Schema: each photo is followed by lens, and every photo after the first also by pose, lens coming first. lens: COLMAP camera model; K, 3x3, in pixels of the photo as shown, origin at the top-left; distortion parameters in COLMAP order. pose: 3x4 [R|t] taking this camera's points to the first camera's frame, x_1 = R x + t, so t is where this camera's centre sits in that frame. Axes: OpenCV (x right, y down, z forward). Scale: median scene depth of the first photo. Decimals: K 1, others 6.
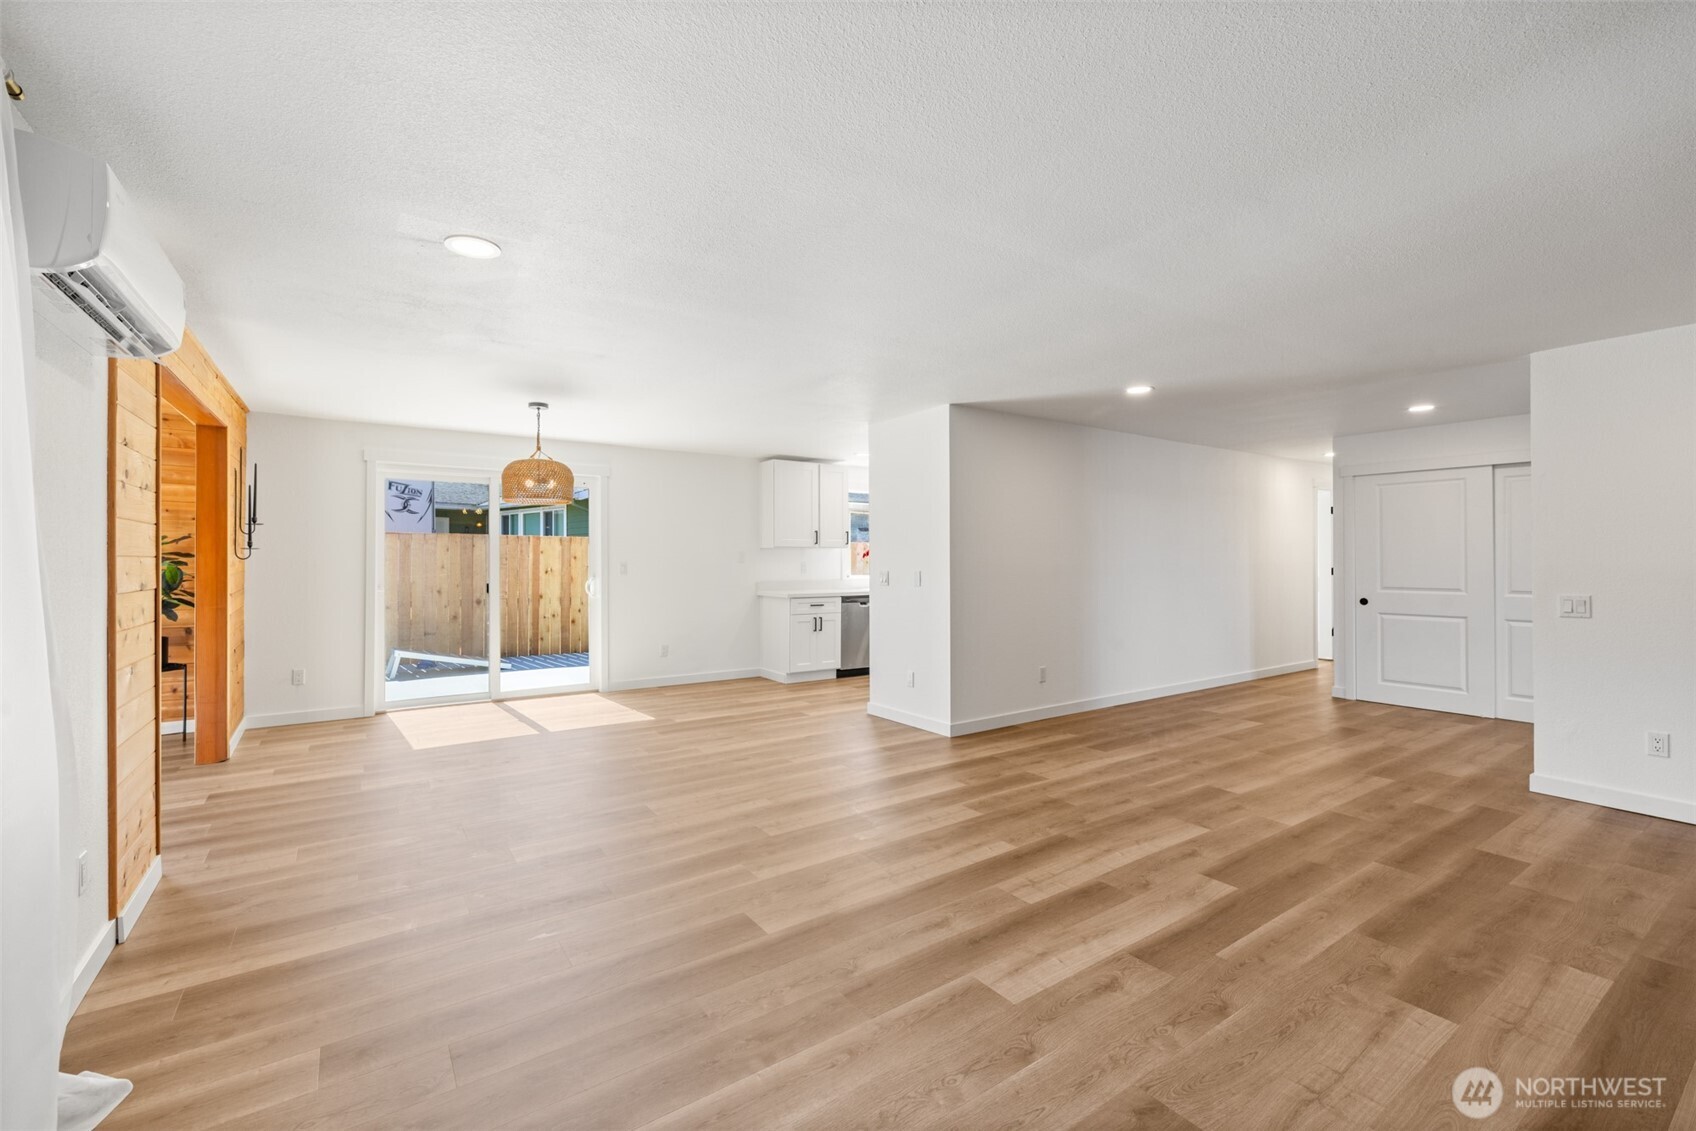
lens RADIAL K [[719.7, 0, 832.4], [0, 719.7, 558.1], [0, 0, 1]] dist [0.000623, 0.000978]
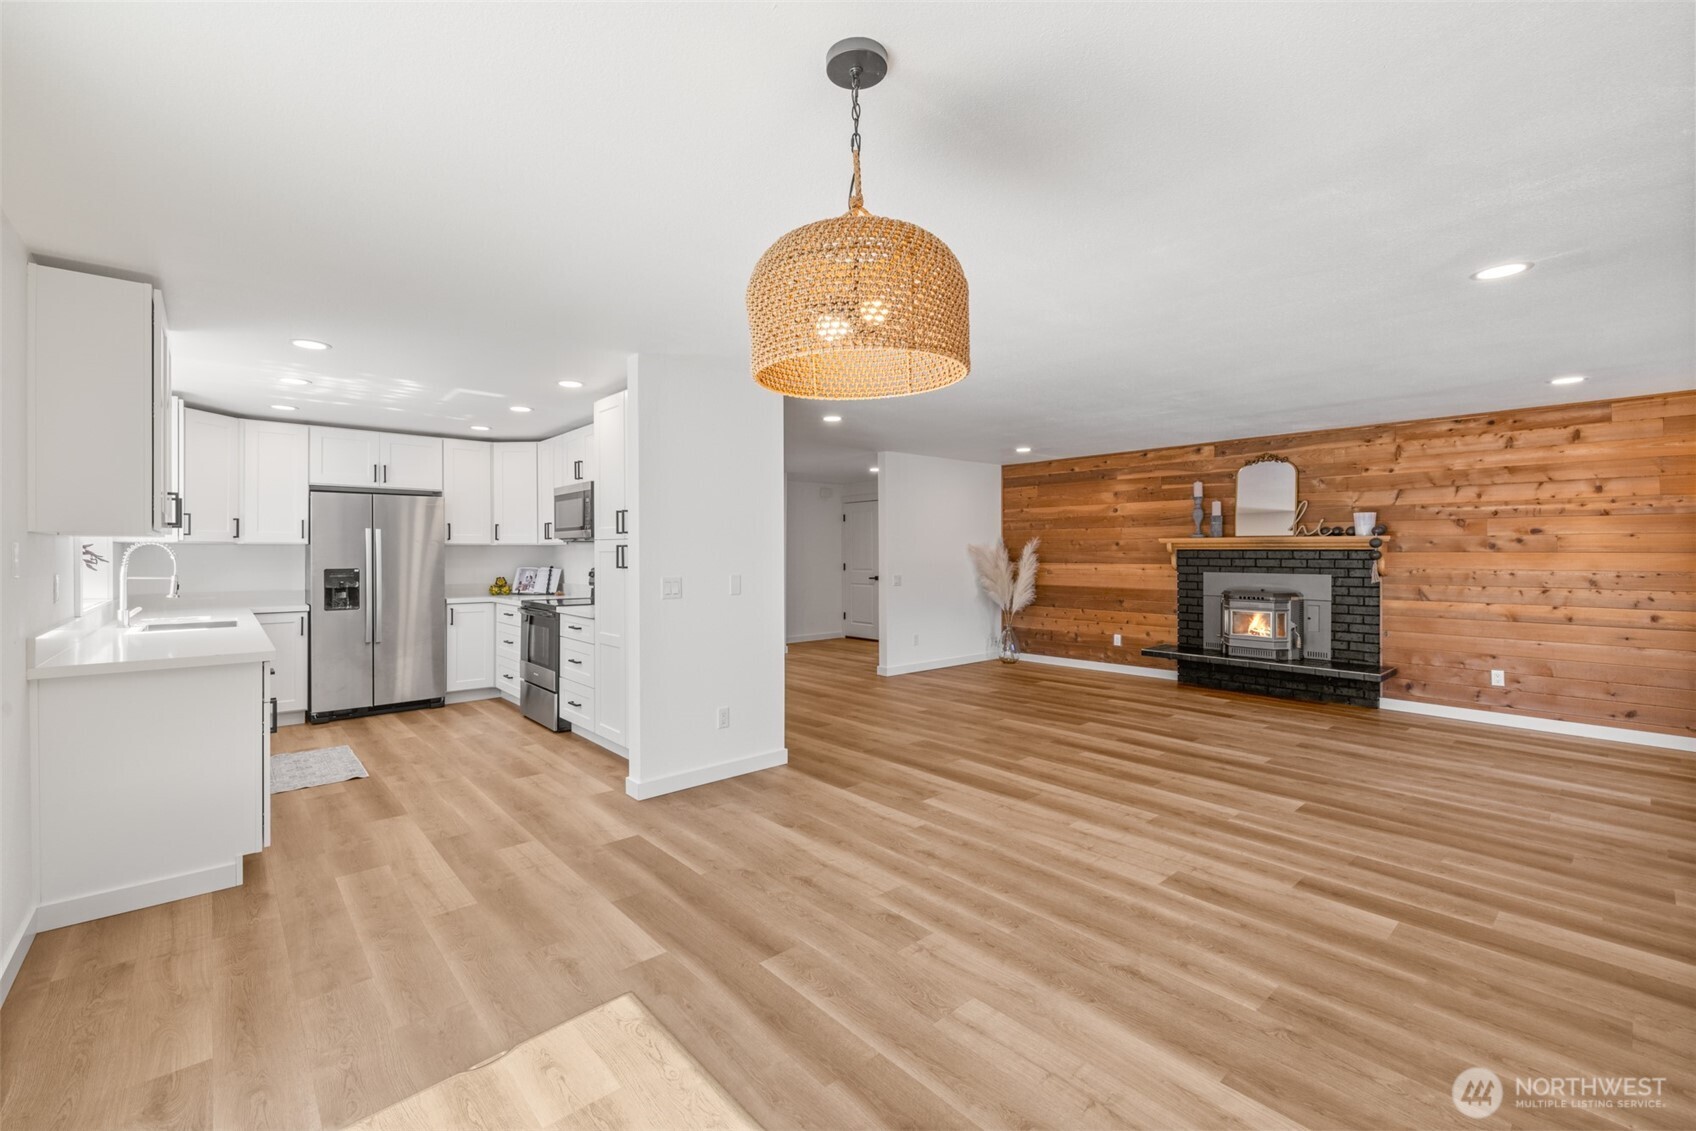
lens RADIAL K [[719.7, 0, 834.3], [0, 719.7, 559.8], [0, 0, 1]] dist [0.000623, 0.000978]
pose [[-0.127972, -0.006932, 0.991754, -1.175228], [0.005031, 0.999958, 0.007639, -0.008117], [-0.991765, 0.005968, -0.127932, 1.743755]]
